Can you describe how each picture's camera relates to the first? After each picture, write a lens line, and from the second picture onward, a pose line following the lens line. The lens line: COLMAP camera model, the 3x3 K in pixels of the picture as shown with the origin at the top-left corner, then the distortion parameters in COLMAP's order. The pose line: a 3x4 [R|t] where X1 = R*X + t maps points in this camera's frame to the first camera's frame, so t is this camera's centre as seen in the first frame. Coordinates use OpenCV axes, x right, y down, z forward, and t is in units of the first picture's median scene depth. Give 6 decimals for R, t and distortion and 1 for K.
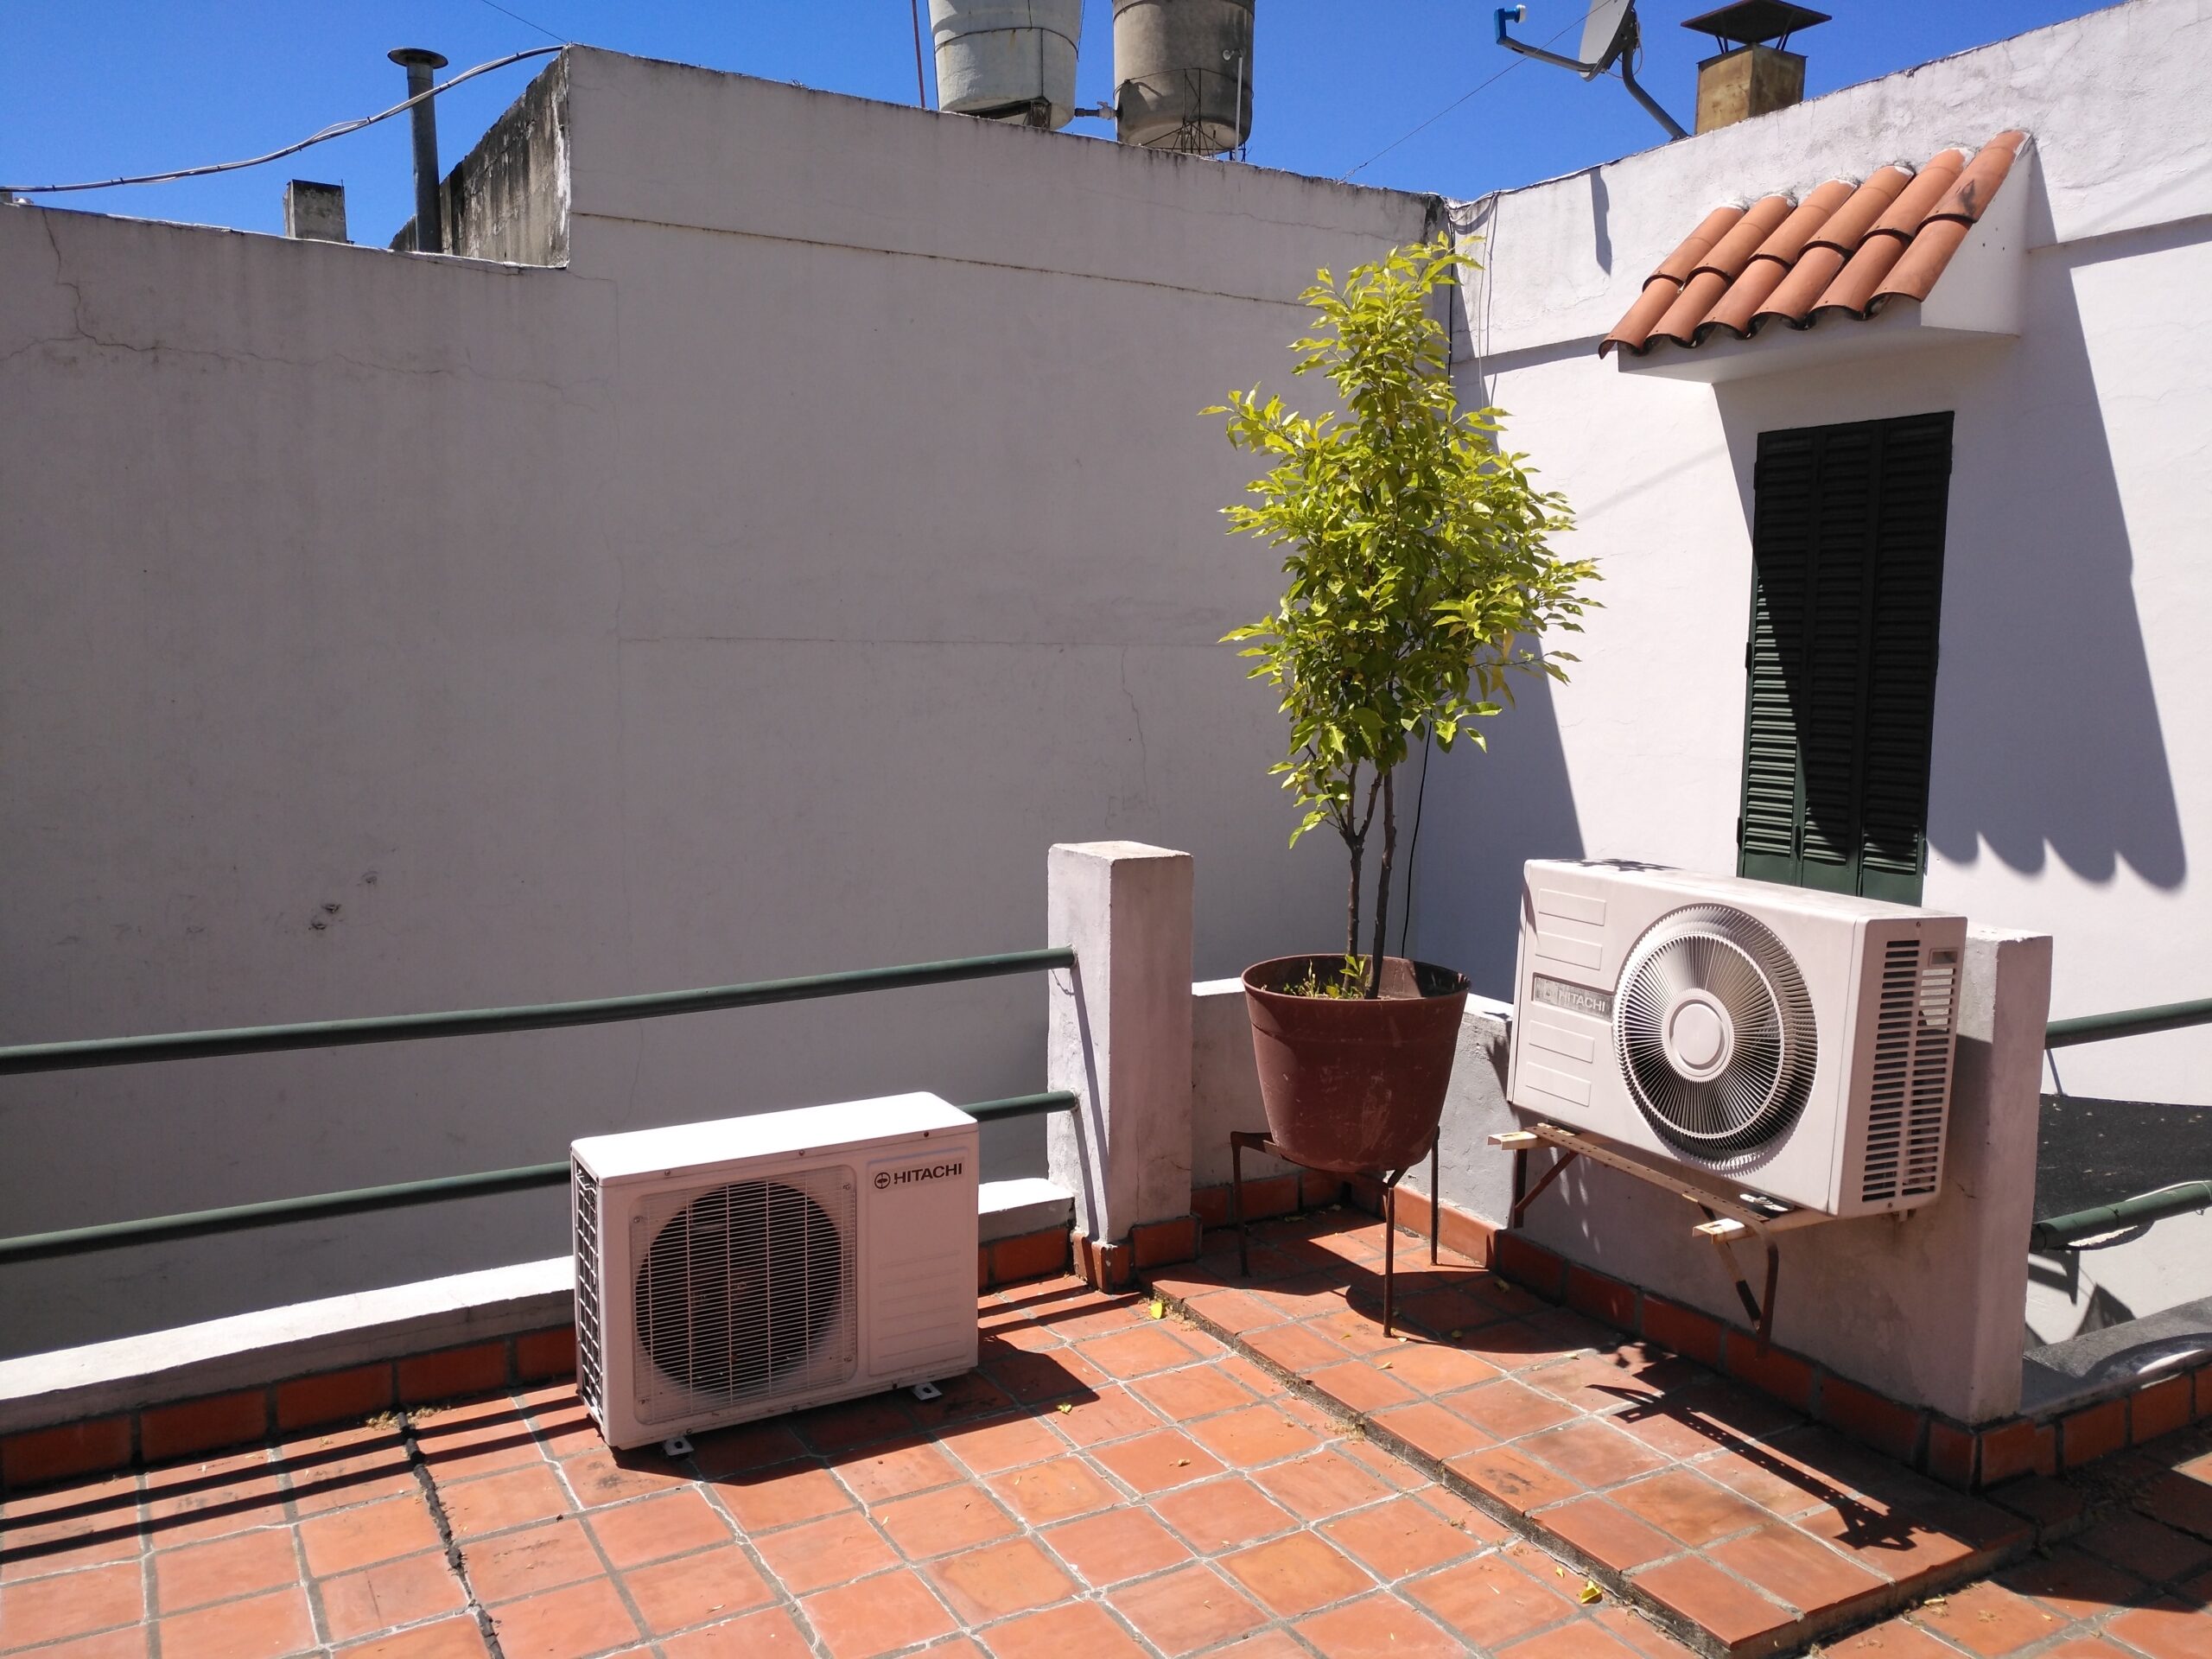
lens RADIAL K [[1709.2, 0, 1110.7], [0, 1709.2, 839.6], [0, 0, 1]] dist [-0.002270, -0.001861]
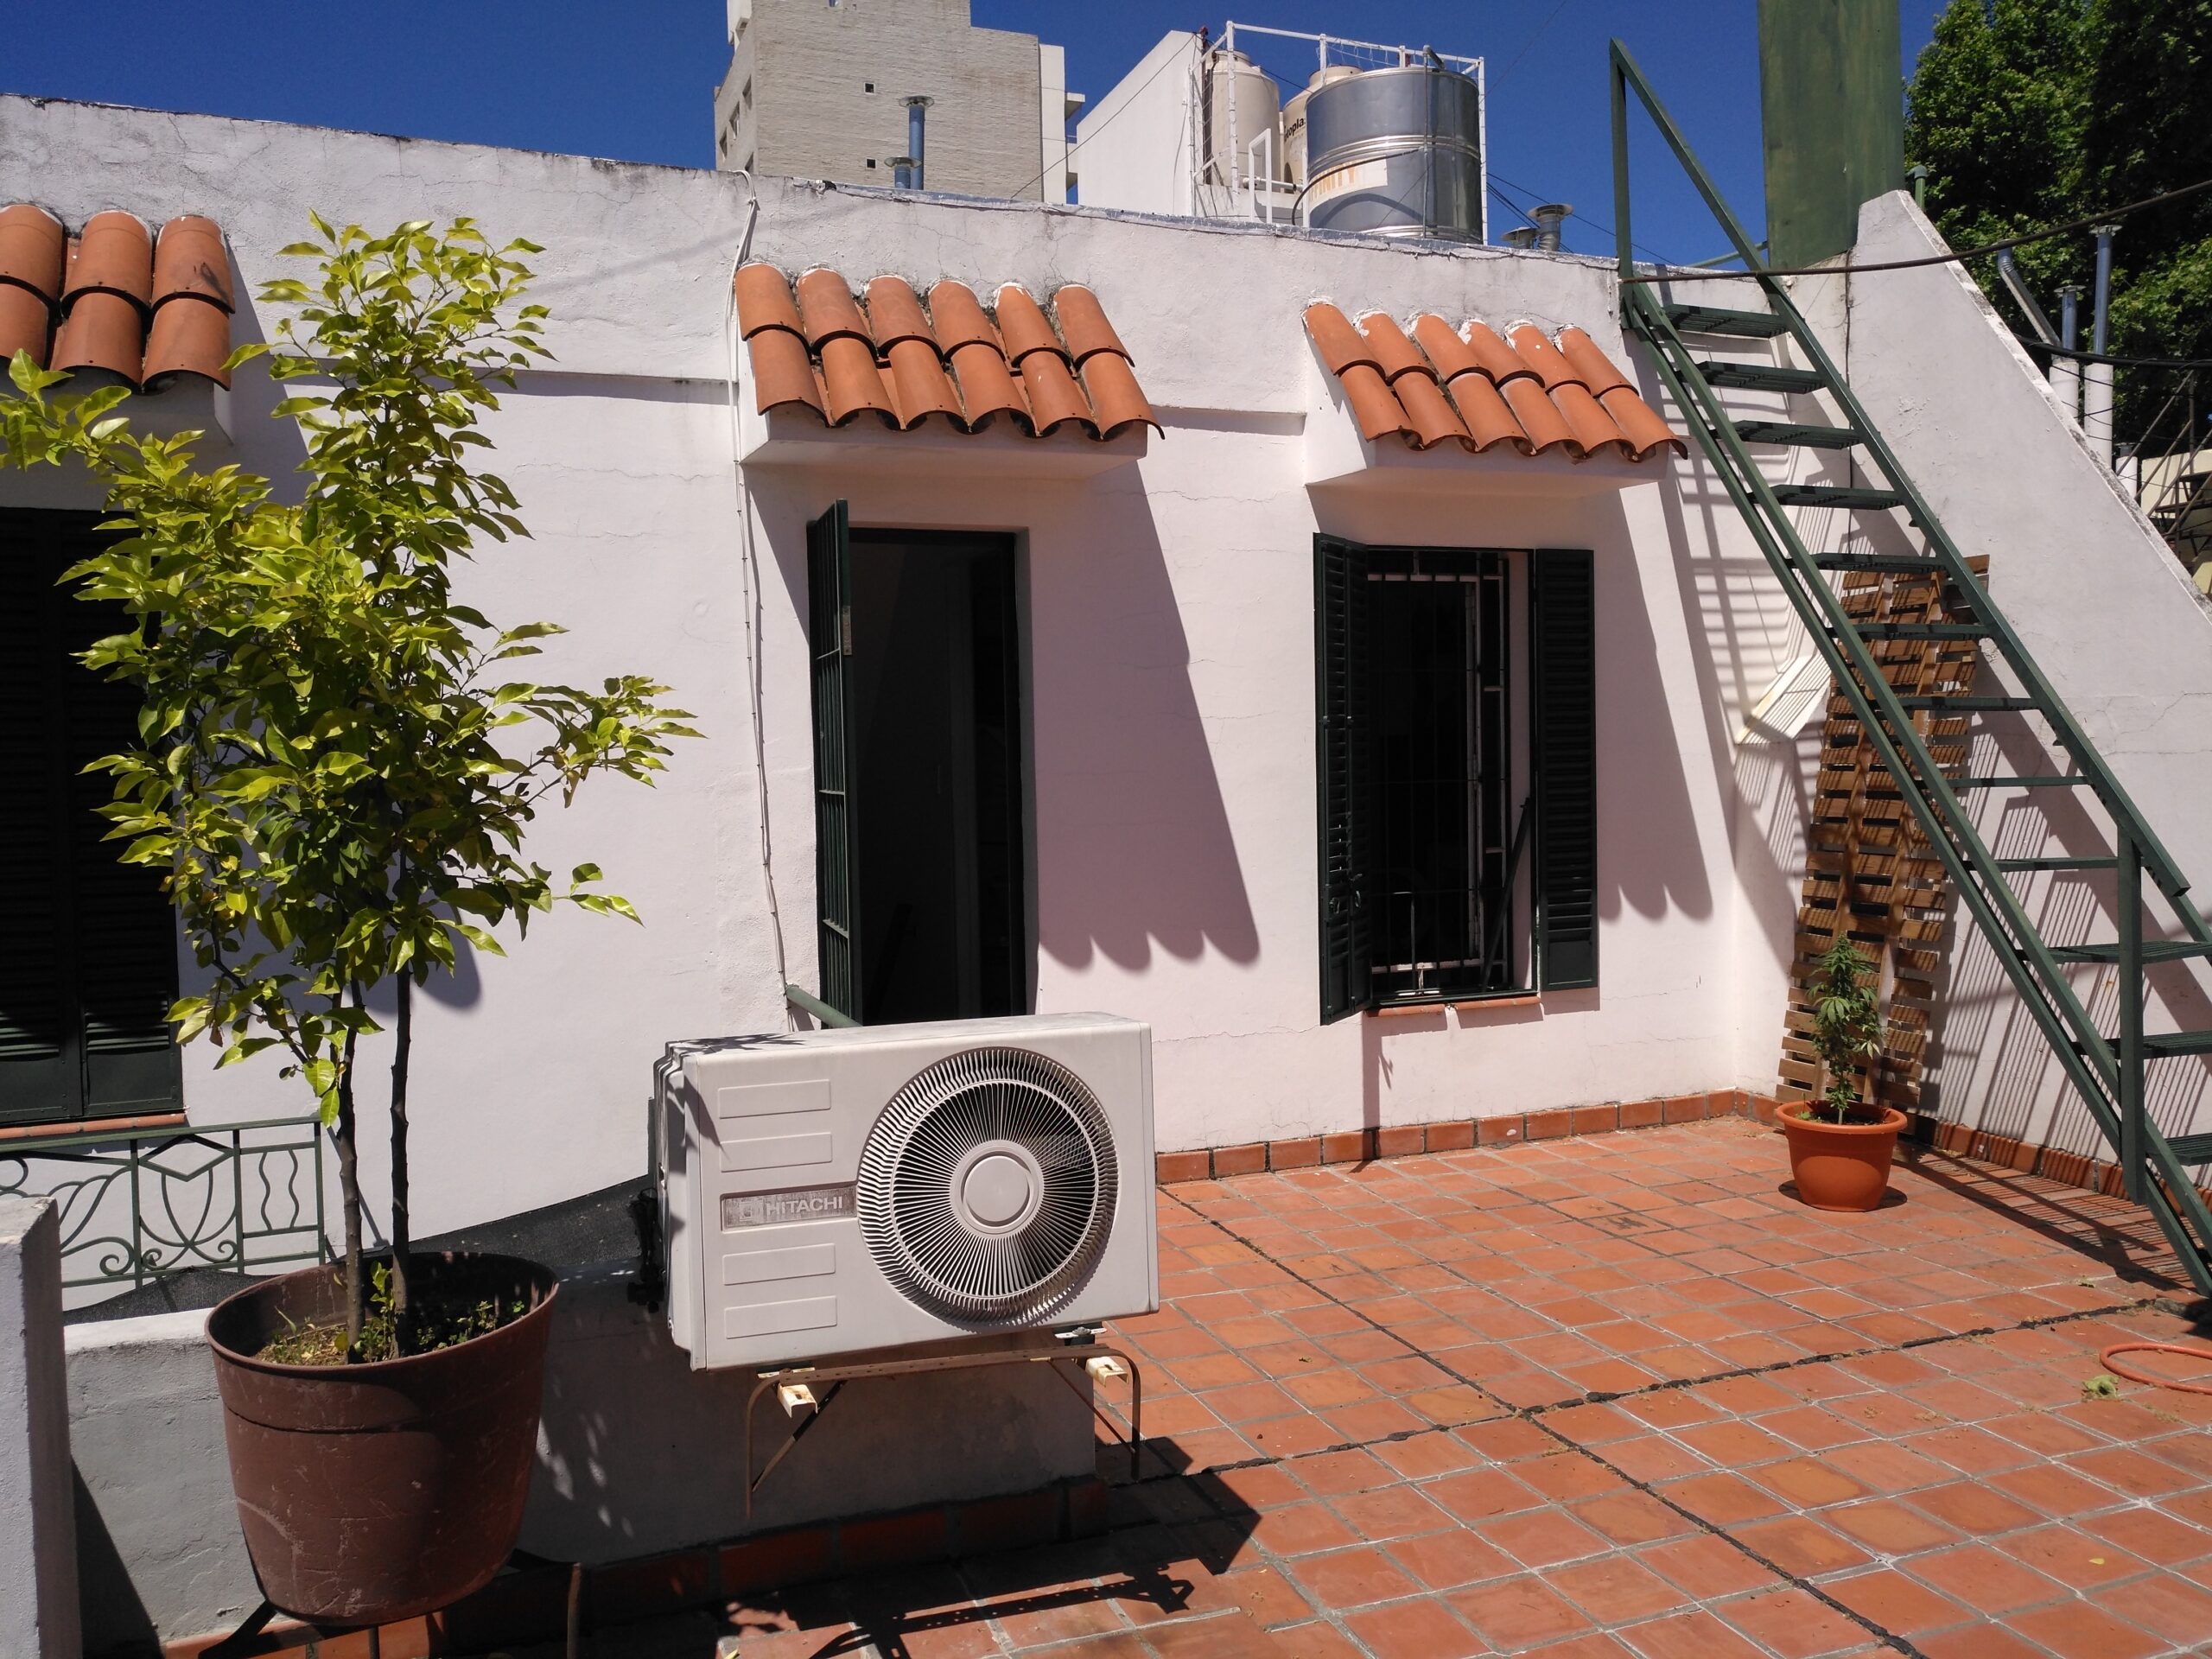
lens RADIAL K [[1709.2, 0, 1110.7], [0, 1709.2, 839.6], [0, 0, 1]] dist [-0.002270, -0.001861]
pose [[0.156123, -0.058155, 0.986024, -0.503451], [0.130826, 0.990688, 0.037715, -0.093277], [-0.979035, 0.123110, 0.162277, 0.676871]]
